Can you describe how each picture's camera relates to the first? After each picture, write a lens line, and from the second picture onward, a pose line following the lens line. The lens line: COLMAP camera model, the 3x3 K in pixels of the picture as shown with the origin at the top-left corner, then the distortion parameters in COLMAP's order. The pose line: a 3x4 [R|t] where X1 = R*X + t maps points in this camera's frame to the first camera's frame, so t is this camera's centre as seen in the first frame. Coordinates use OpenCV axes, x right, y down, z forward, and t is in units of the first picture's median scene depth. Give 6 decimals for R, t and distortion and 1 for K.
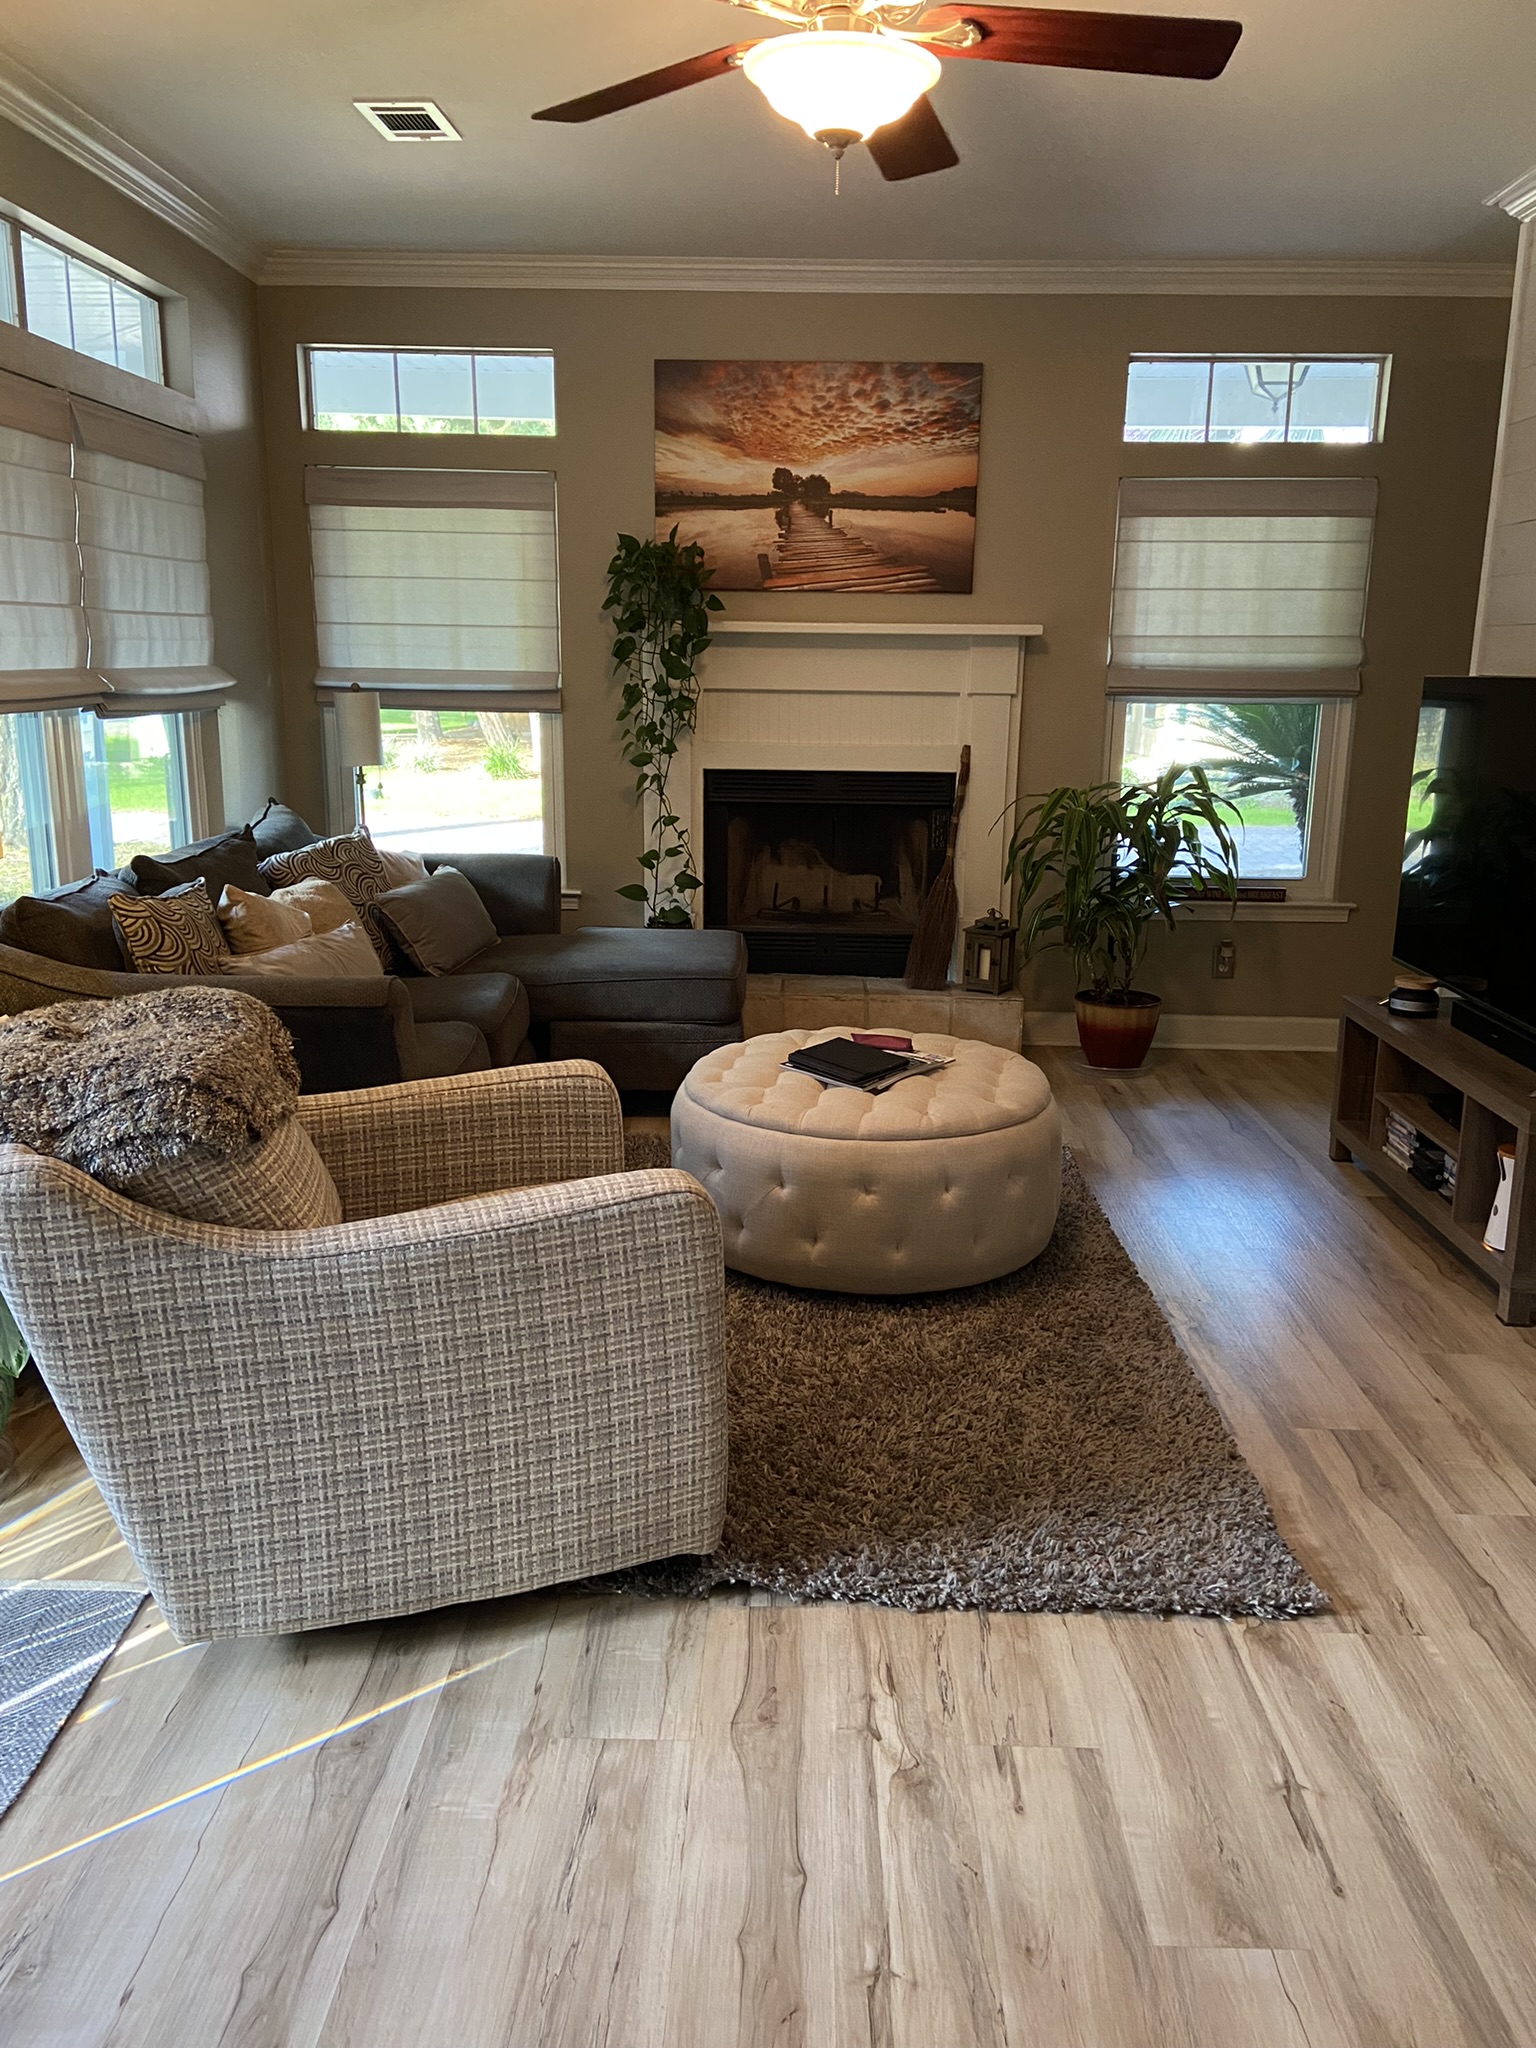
lens RADIAL K [[1555.7, 0, 761.5], [0, 1555.7, 1032.4], [0, 0, 1]] dist [0.132401, -0.177318]
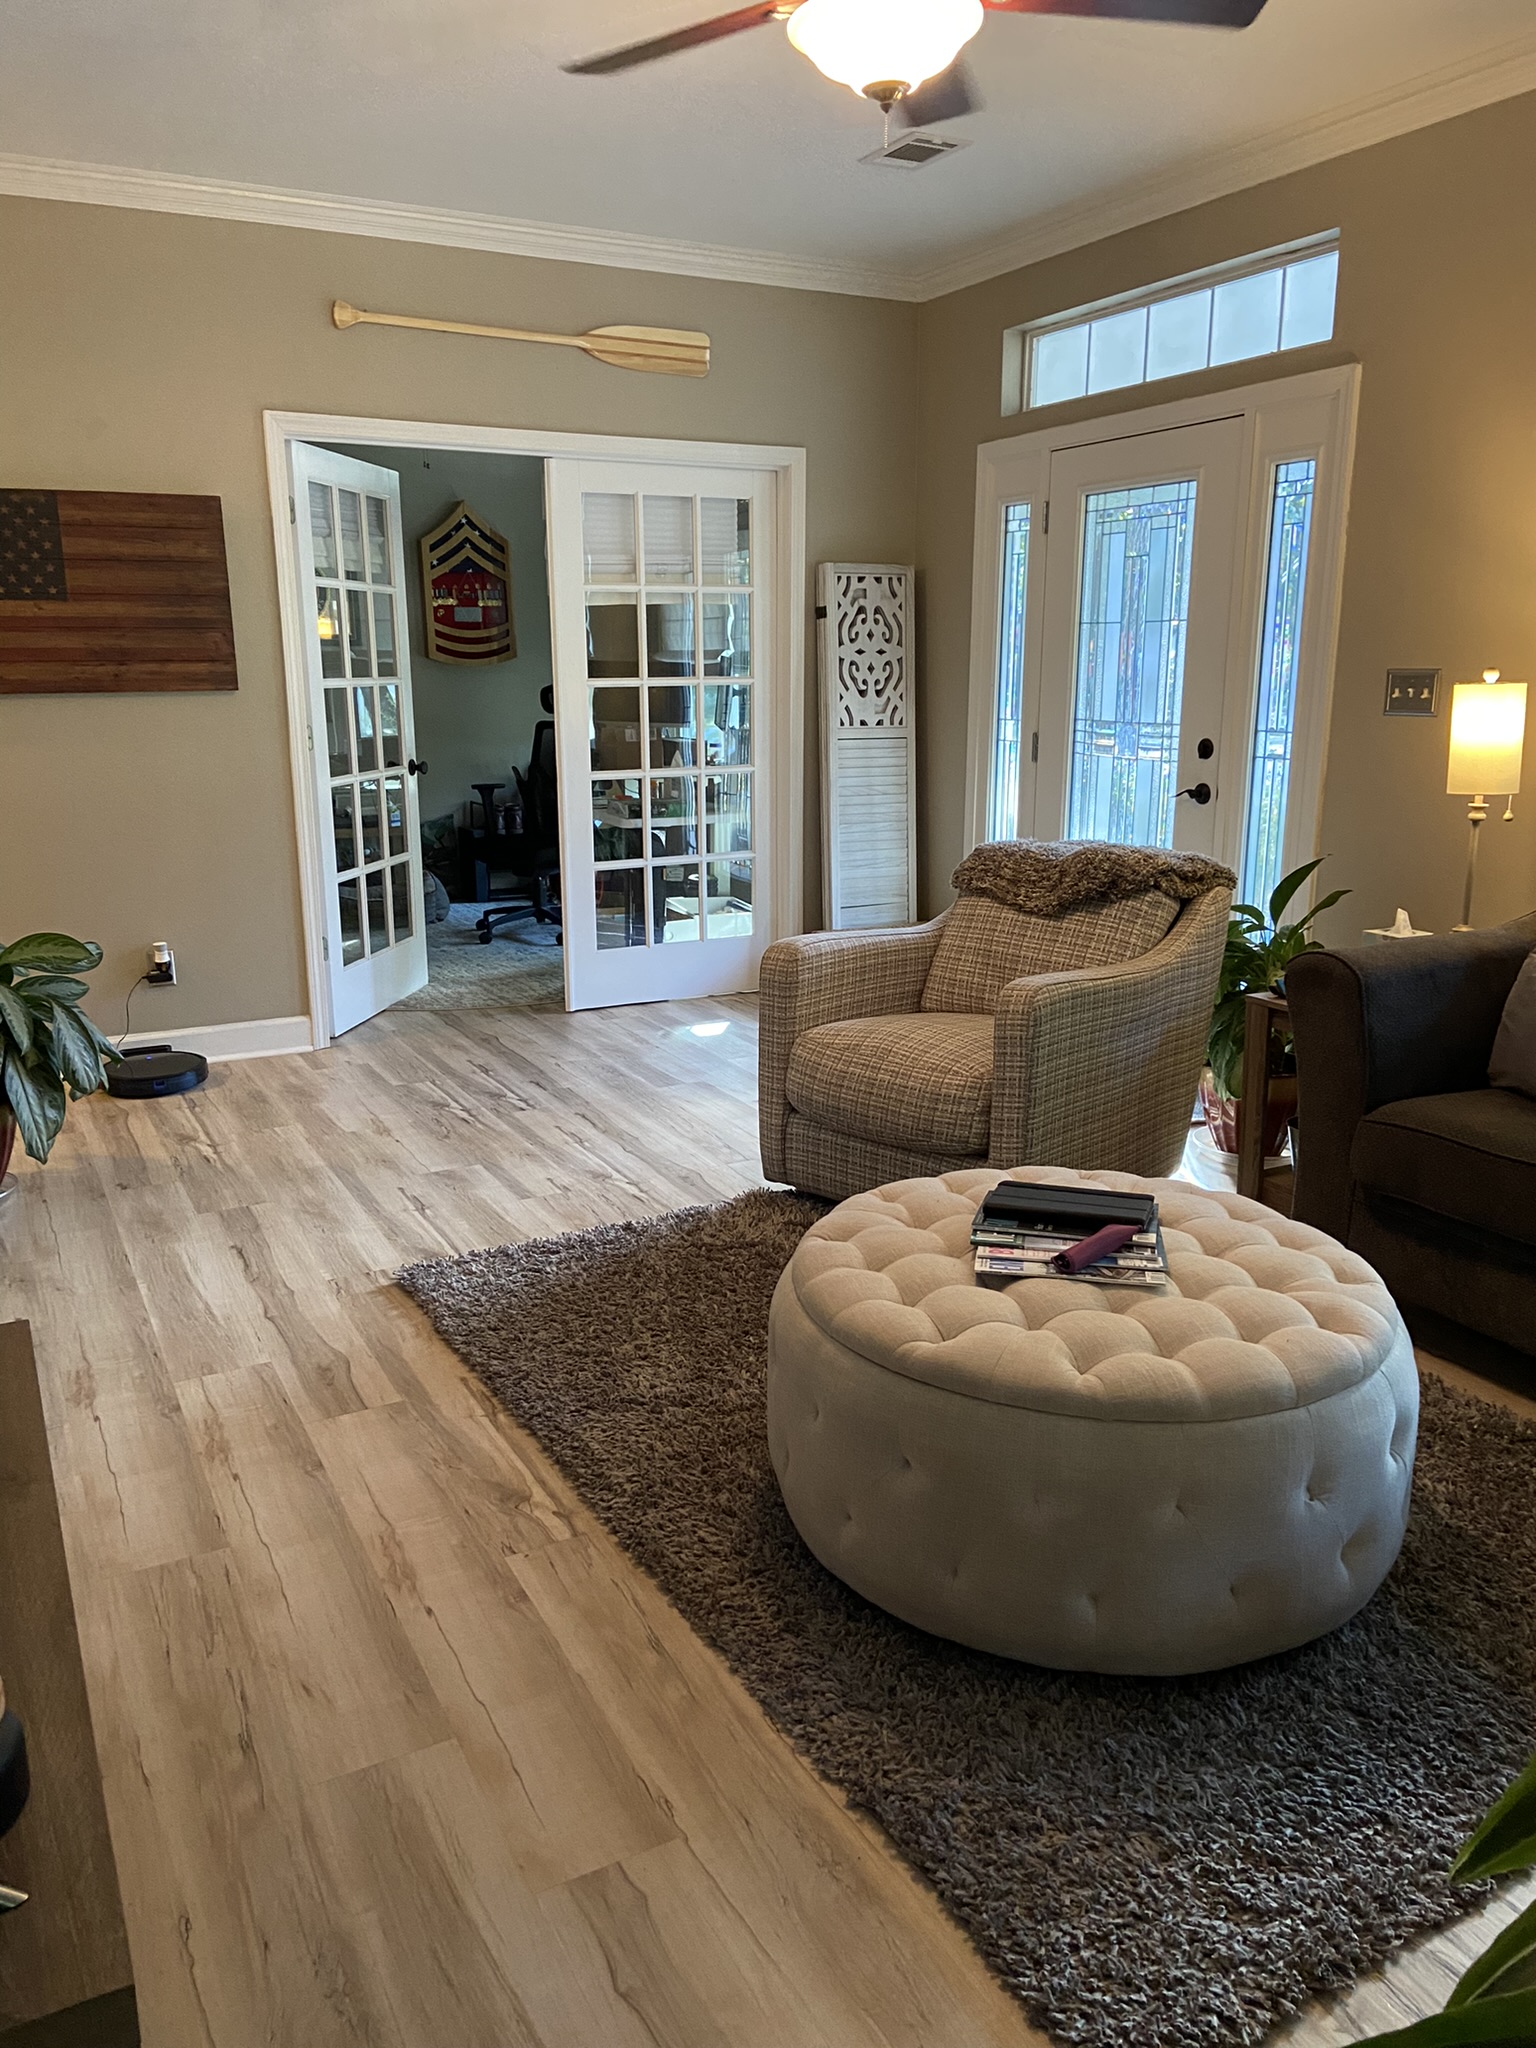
lens RADIAL K [[1555.7, 0, 761.5], [0, 1555.7, 1032.4], [0, 0, 1]] dist [0.132401, -0.177318]
pose [[-0.874898, 0.095813, -0.474735, 0.789467], [-0.130884, 0.896985, 0.422241, -0.531951], [0.466286, 0.431553, -0.772230, 2.377183]]
